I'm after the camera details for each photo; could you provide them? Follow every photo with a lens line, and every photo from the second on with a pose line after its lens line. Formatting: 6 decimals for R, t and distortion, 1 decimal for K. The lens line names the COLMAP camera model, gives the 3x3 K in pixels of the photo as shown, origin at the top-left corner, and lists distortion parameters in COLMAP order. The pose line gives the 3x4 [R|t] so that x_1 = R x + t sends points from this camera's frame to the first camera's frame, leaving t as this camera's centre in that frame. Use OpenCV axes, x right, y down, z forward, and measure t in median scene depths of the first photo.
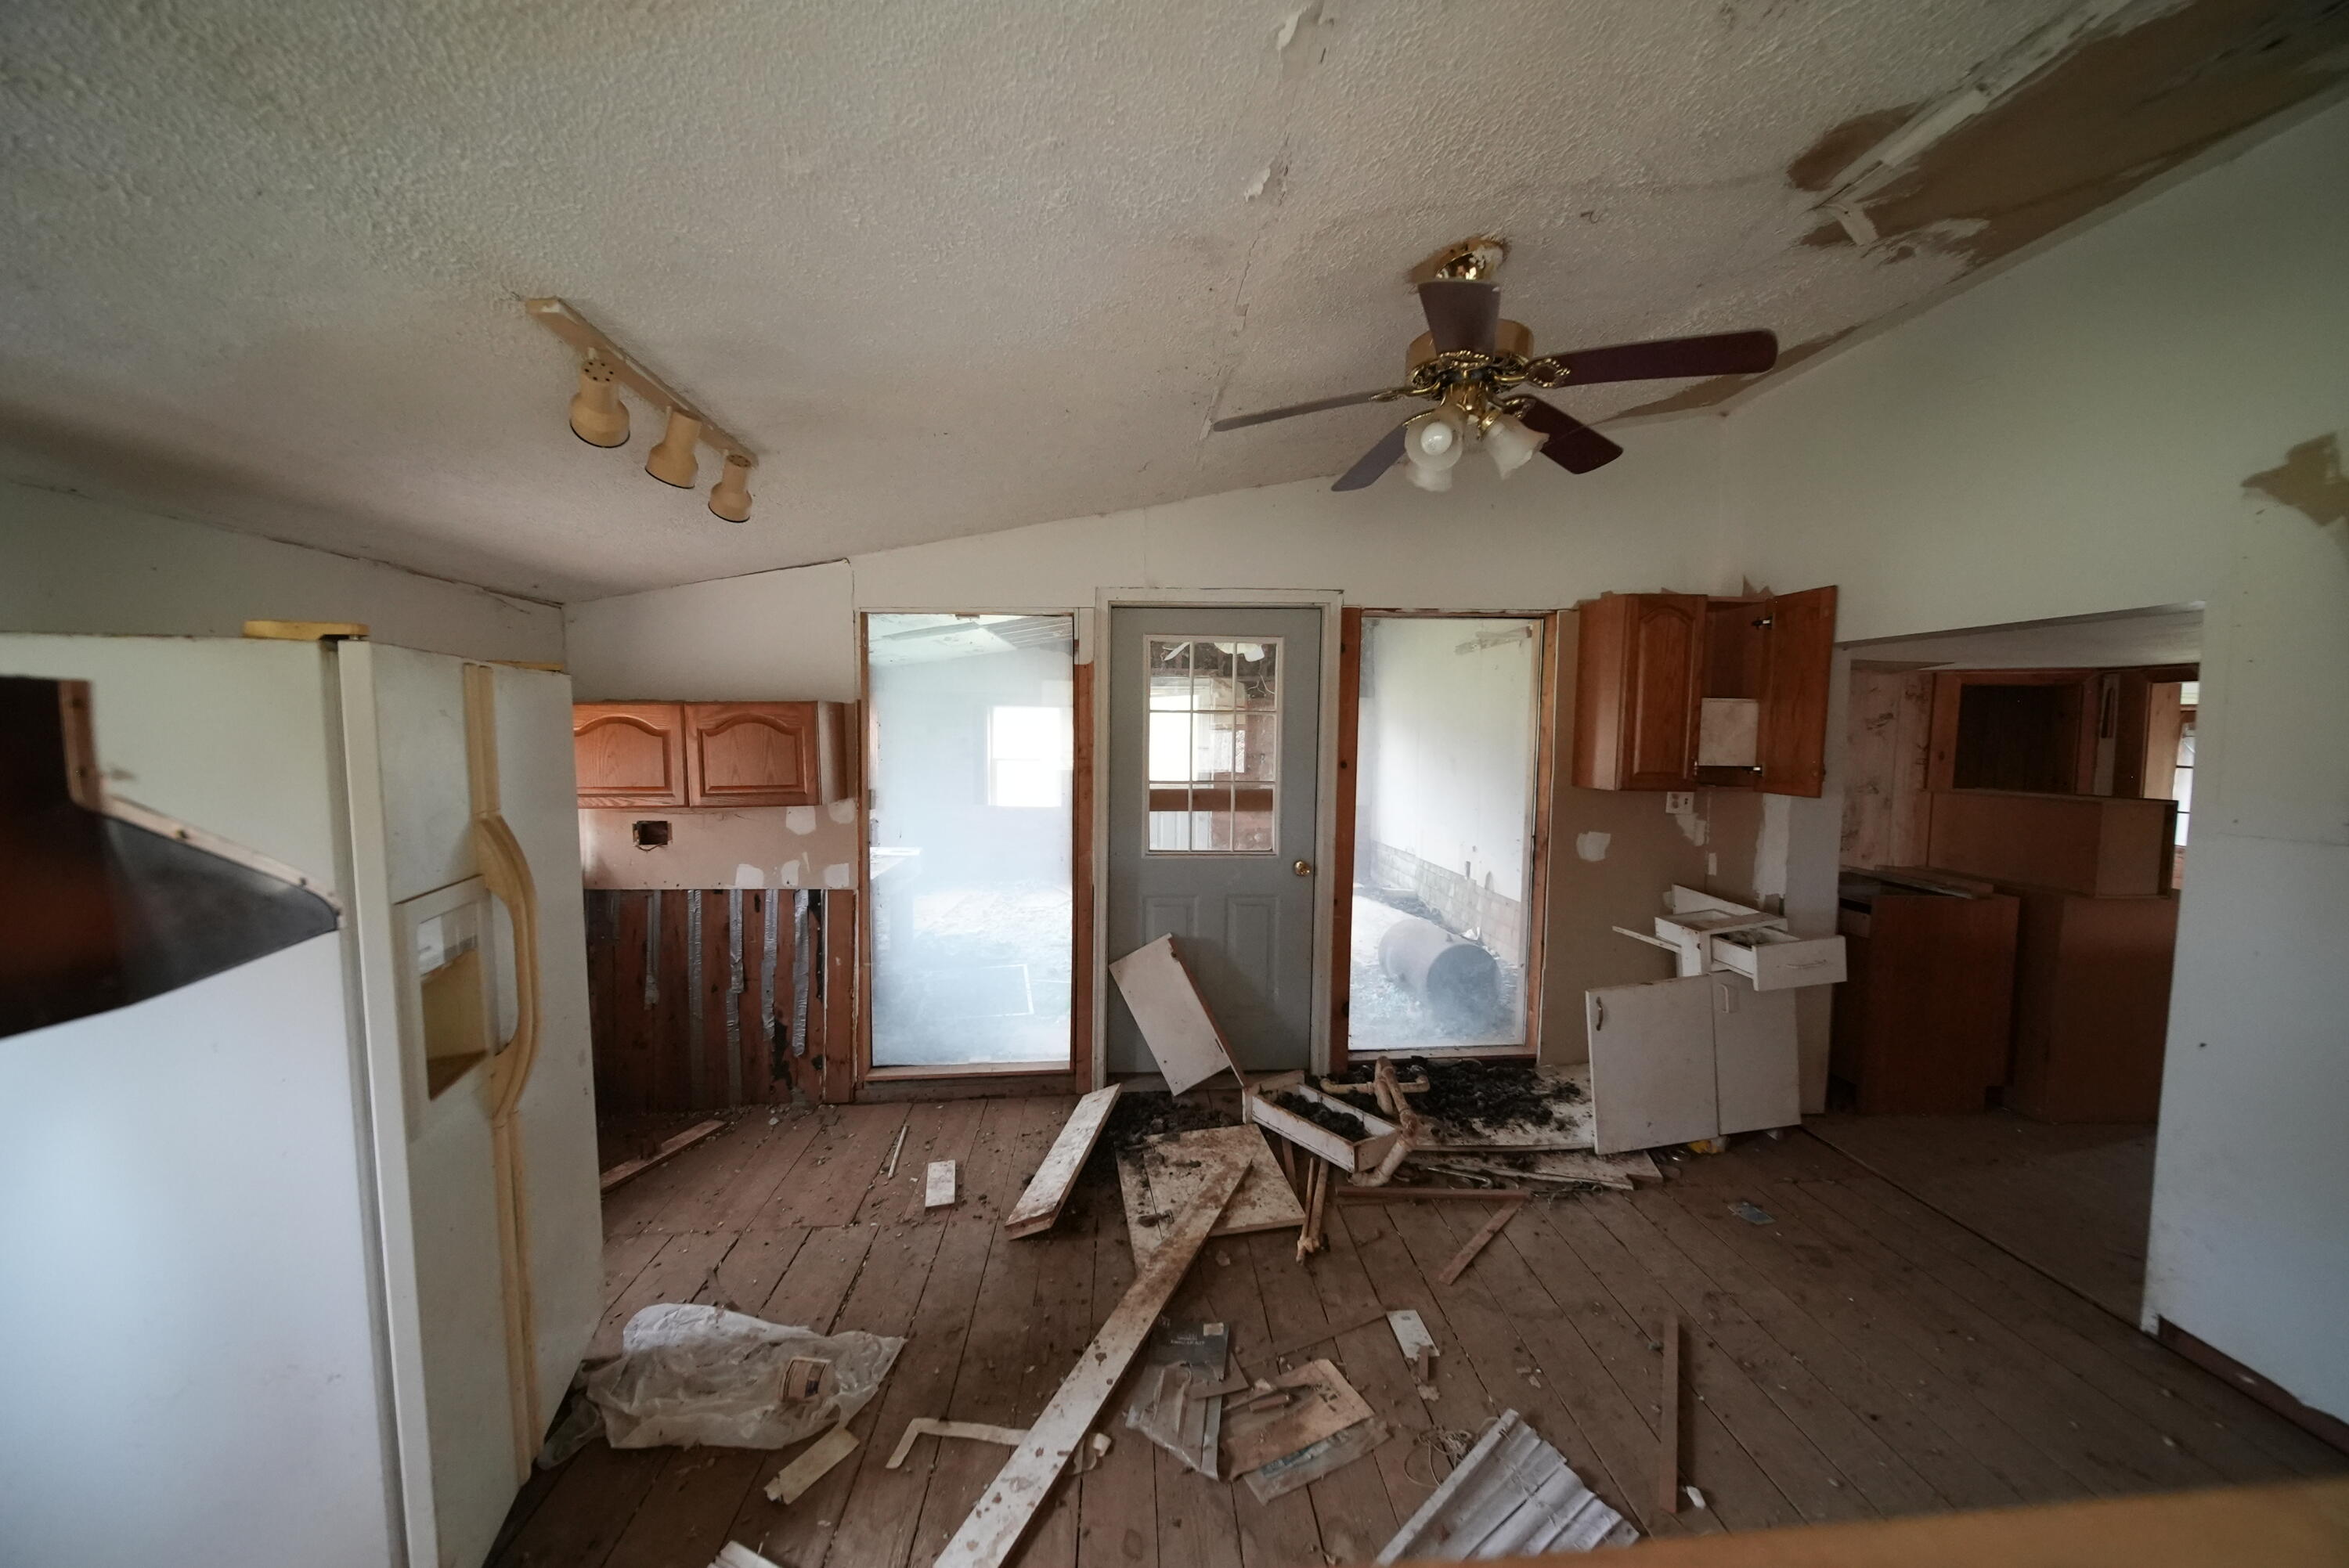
lens RADIAL K [[820.5, 0, 1174.3], [0, 820.5, 789.6], [0, 0, 1]] dist [-0.000760, -0.000594]
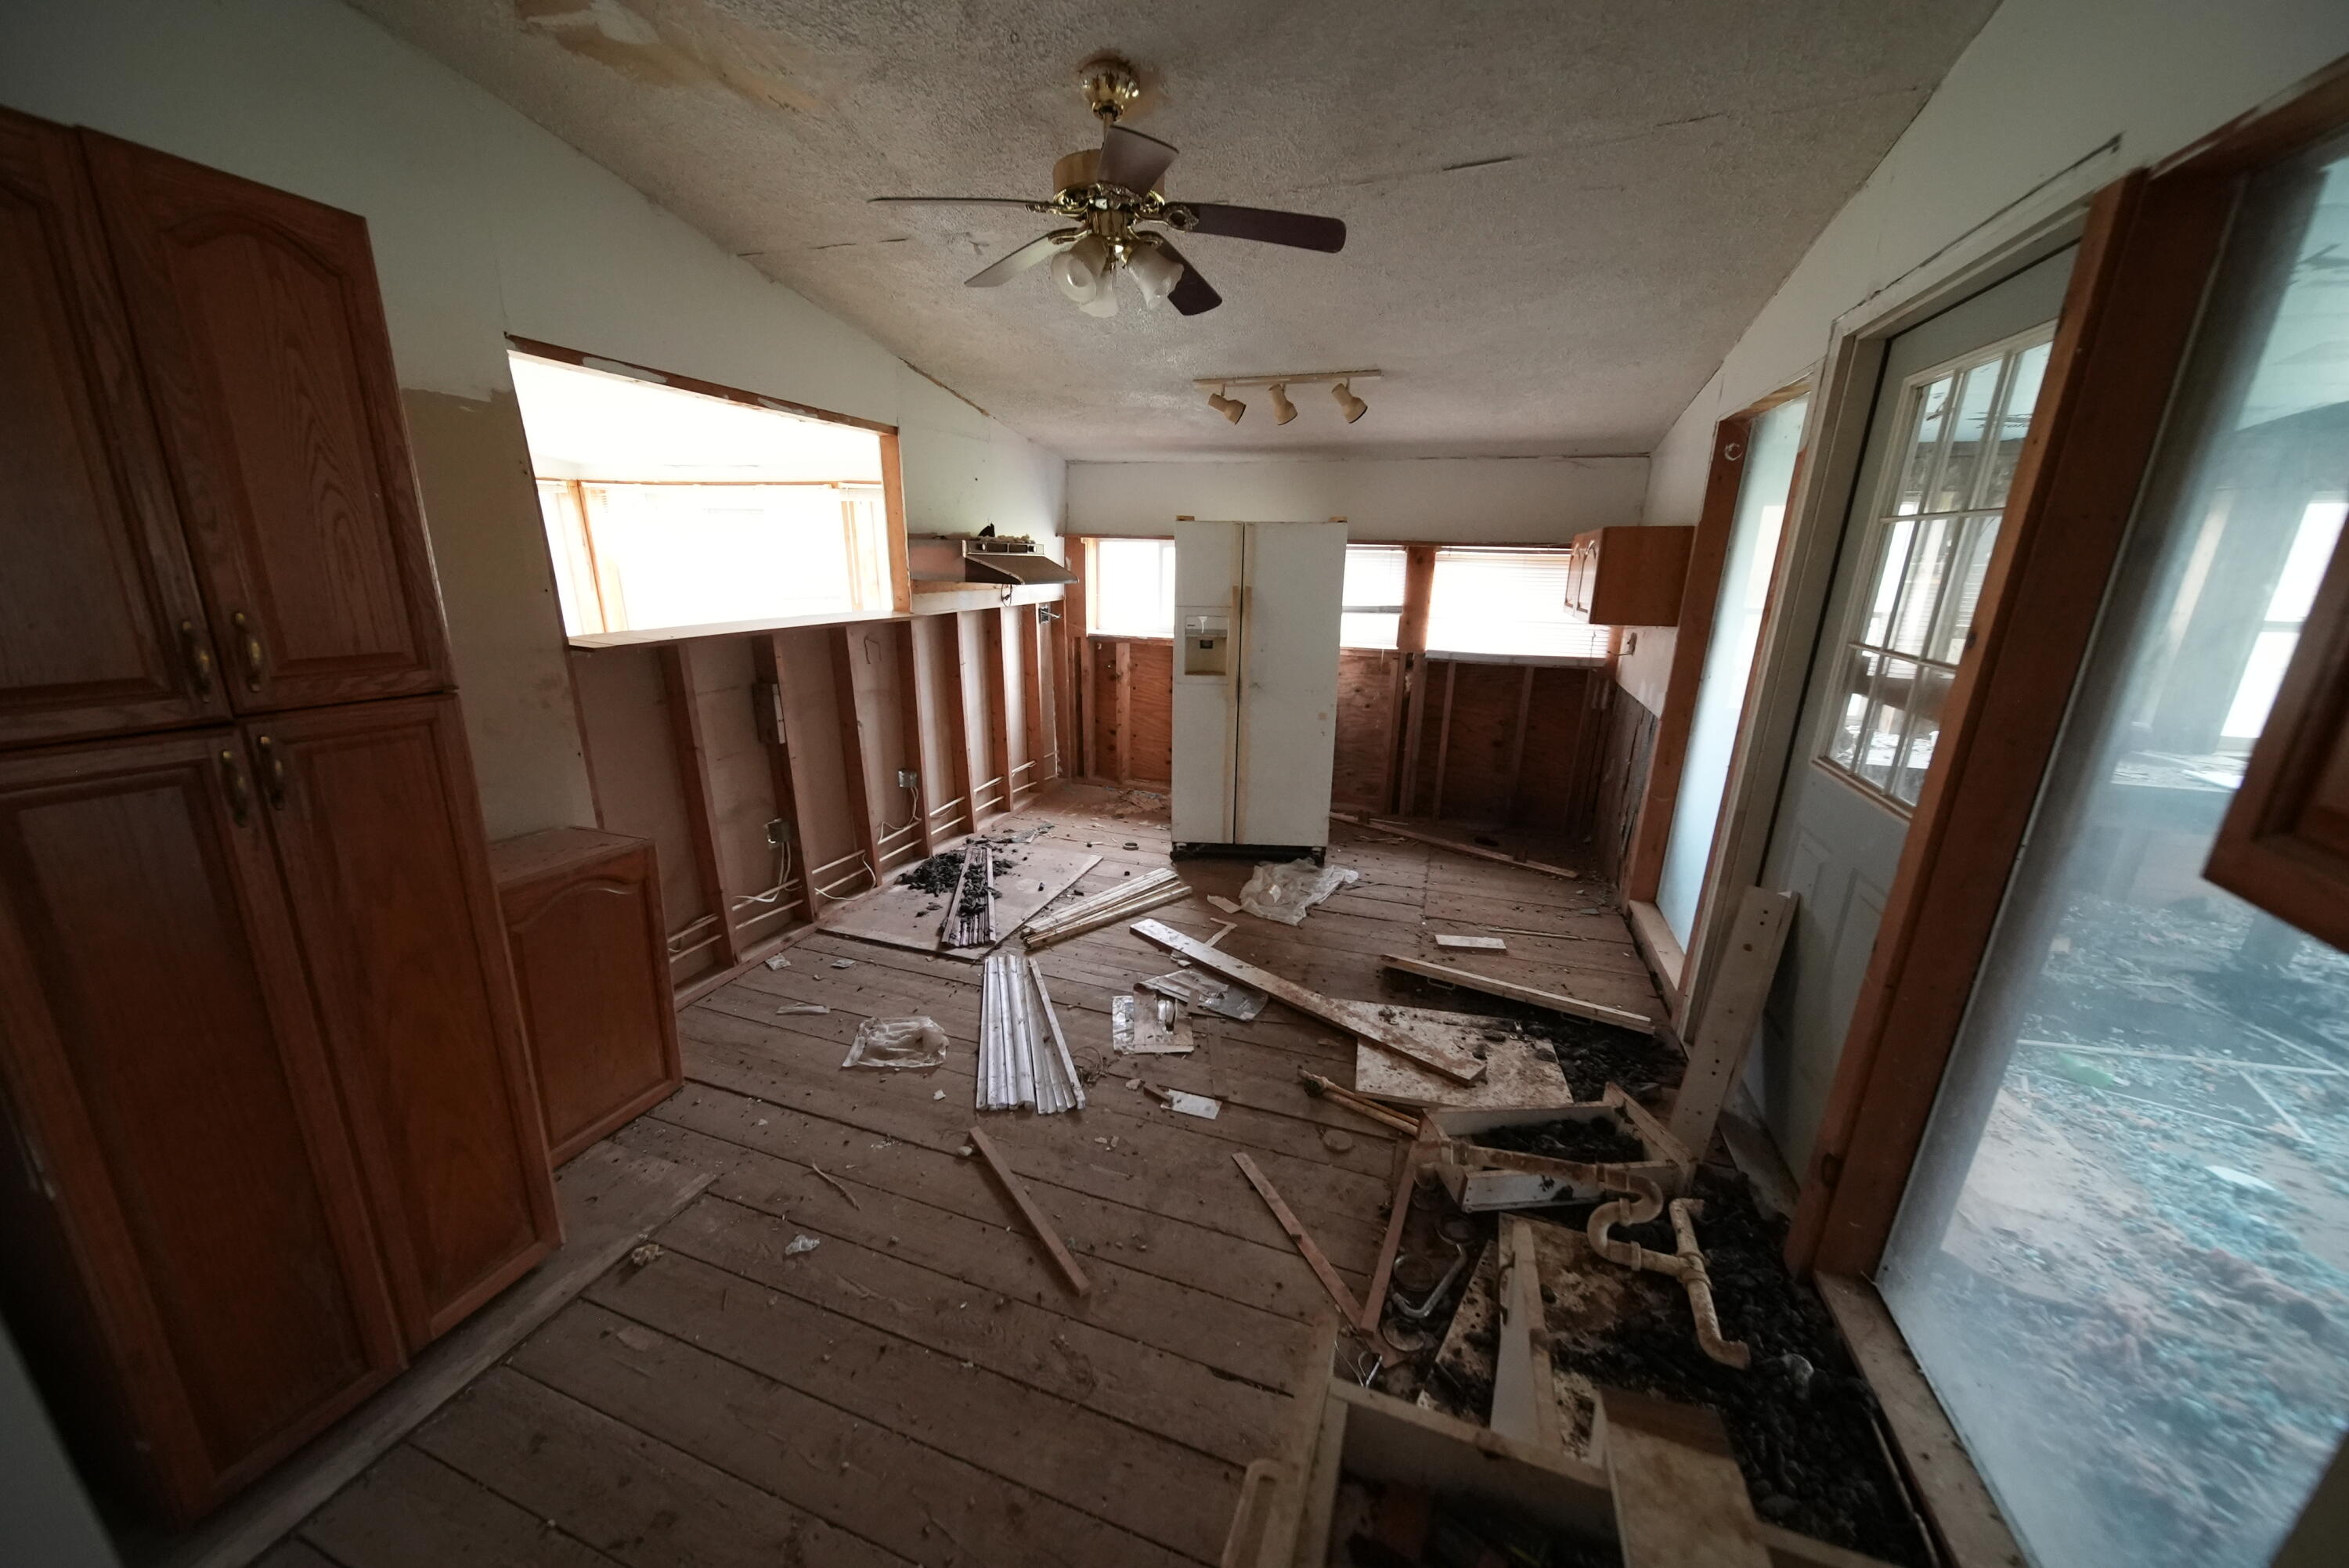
lens RADIAL K [[820.5, 0, 1167.5], [0, 820.5, 782.5], [0, 0, 1]] dist [-0.000760, -0.000594]
pose [[-0.395483, 0.241444, -0.886170, 1.017316], [-0.077994, 0.952517, 0.294328, -0.072837], [0.915156, 0.185517, -0.357873, 1.100958]]
